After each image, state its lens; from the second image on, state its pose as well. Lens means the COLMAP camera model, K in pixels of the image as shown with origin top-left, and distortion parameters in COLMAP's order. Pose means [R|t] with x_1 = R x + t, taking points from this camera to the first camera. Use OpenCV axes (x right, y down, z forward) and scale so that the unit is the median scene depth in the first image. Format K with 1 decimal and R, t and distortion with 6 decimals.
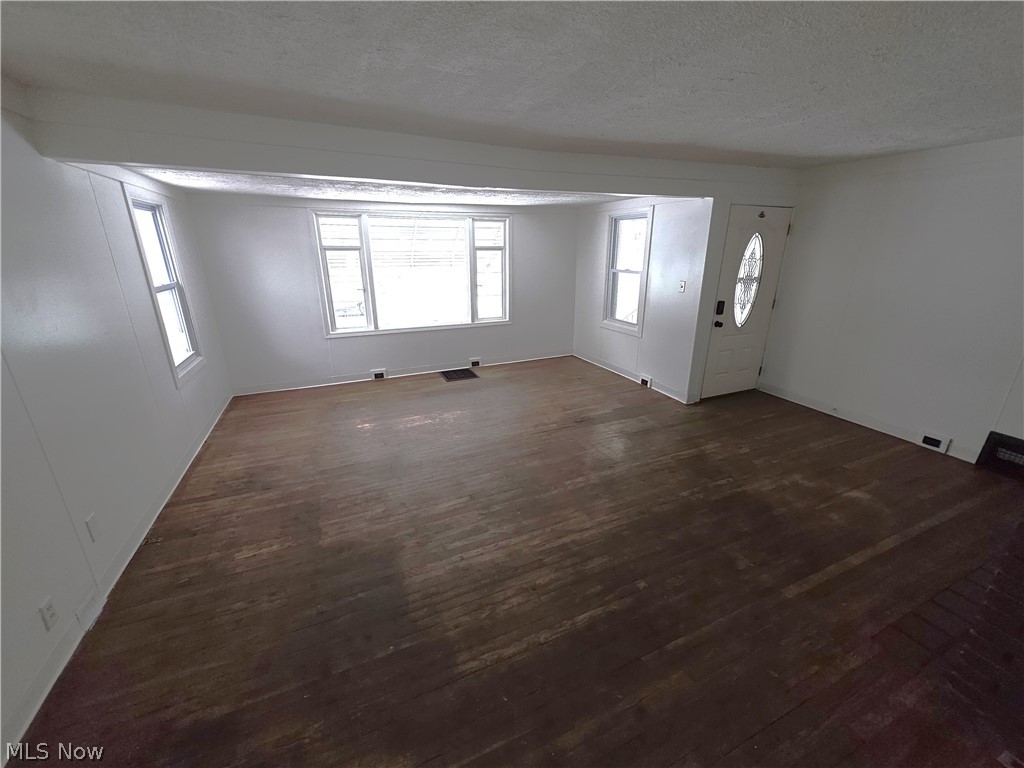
lens RADIAL K [[409.2, 0, 517.9], [0, 409.2, 381.2], [0, 0, 1]] dist [0.000089, 0.000513]
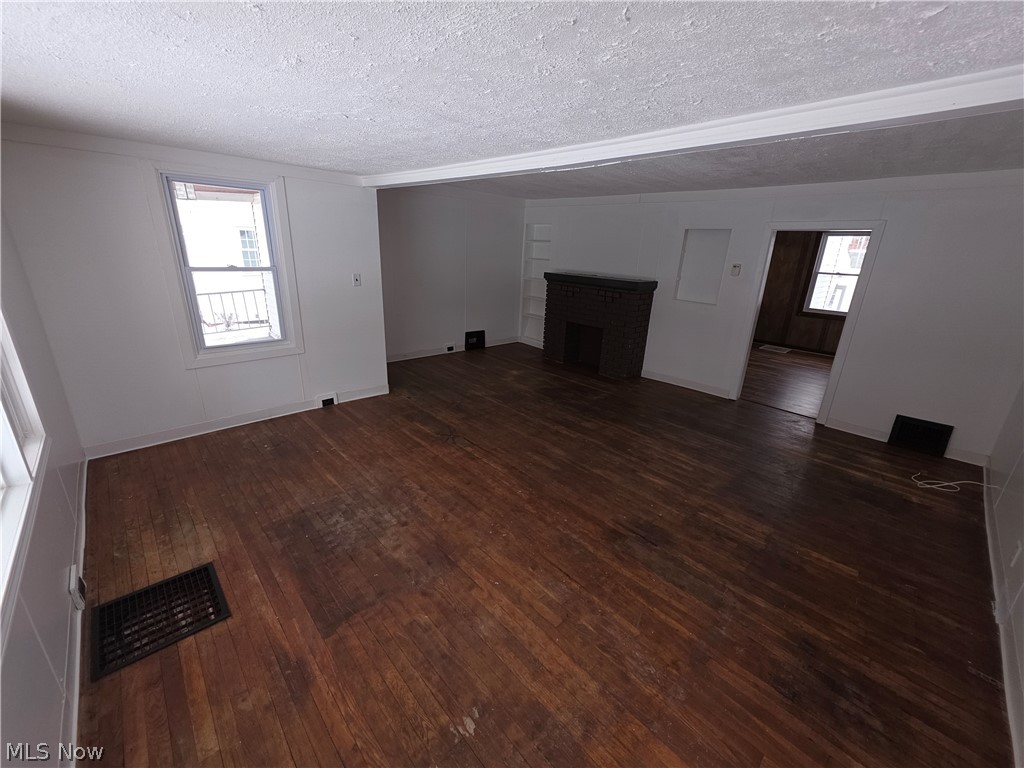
lens RADIAL K [[409.2, 0, 512.9], [0, 409.2, 382.5], [0, 0, 1]] dist [0.000089, 0.000513]
pose [[-0.329261, -0.312110, 0.891165, -0.668554], [0.252916, 0.880154, 0.401699, -0.338158], [-0.909737, 0.357653, -0.210863, 1.042444]]
